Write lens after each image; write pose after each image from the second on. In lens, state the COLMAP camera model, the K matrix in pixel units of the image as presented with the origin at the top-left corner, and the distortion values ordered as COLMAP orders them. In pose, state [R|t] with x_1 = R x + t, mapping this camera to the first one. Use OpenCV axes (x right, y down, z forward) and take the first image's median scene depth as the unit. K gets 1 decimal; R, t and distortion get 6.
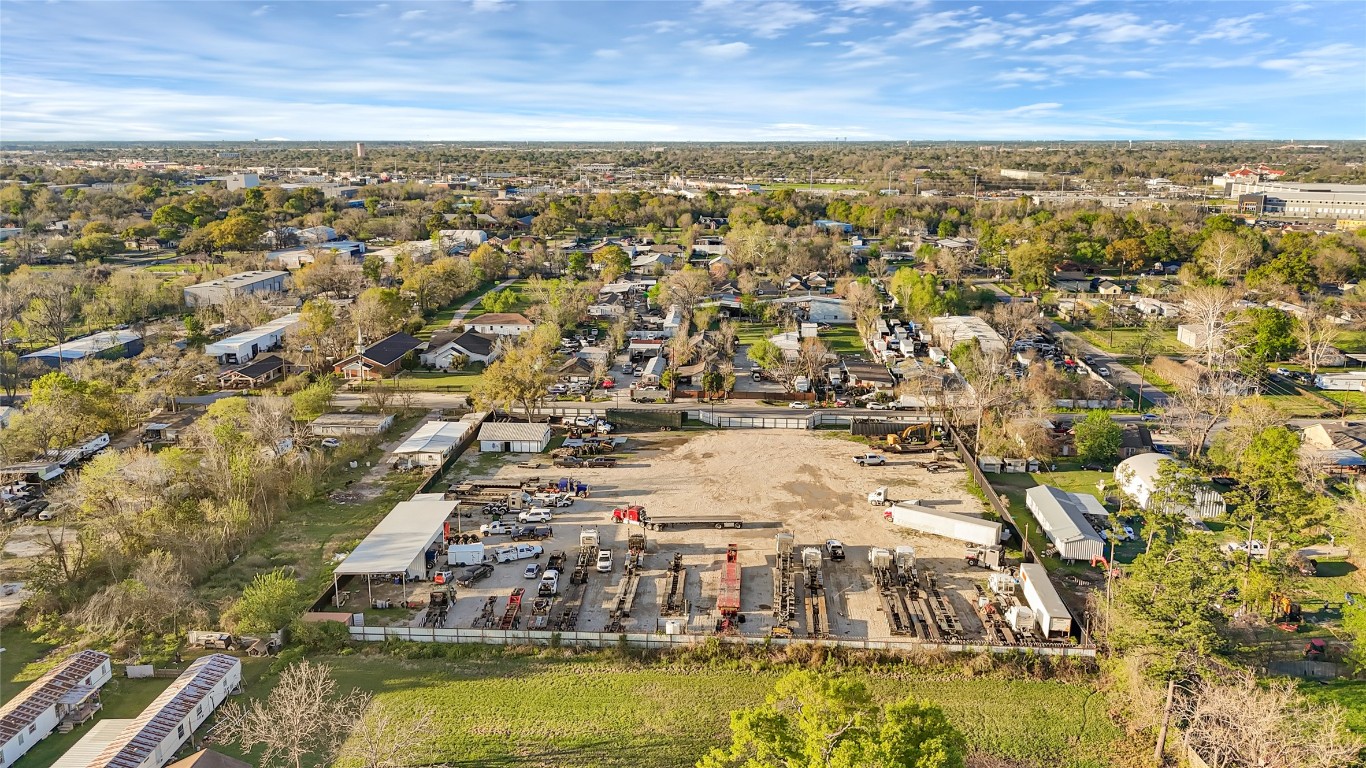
lens RADIAL K [[1017.9, 0, 674.3], [0, 1017.9, 385.1], [0, 0, 1]] dist [0.054668, -0.004584]
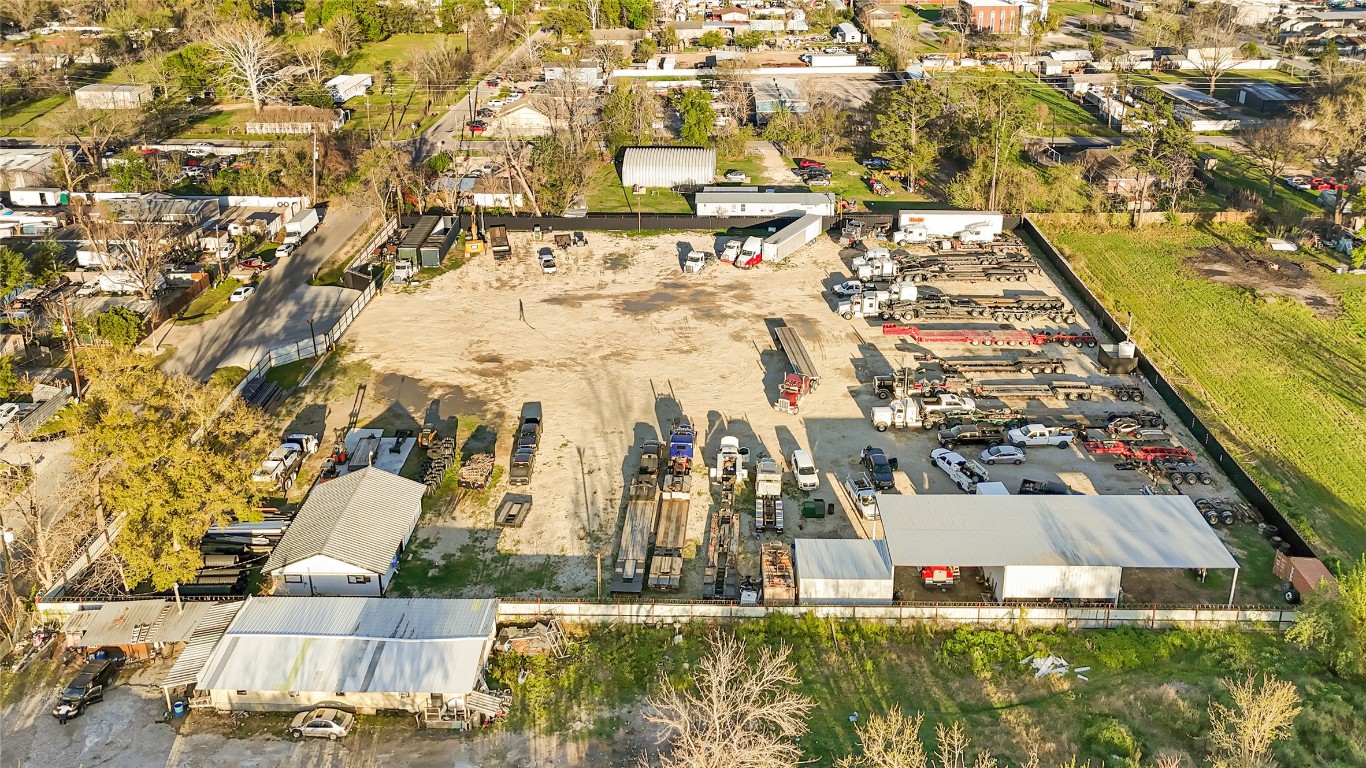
lens RADIAL K [[1017.9, 0, 687.7], [0, 1017.9, 374.9], [0, 0, 1]] dist [0.054668, -0.004584]
pose [[-0.051647, -0.446873, 0.893105, -0.621628], [0.247211, 0.860745, 0.444977, -0.199287], [-0.967584, 0.243767, 0.066017, 0.969536]]
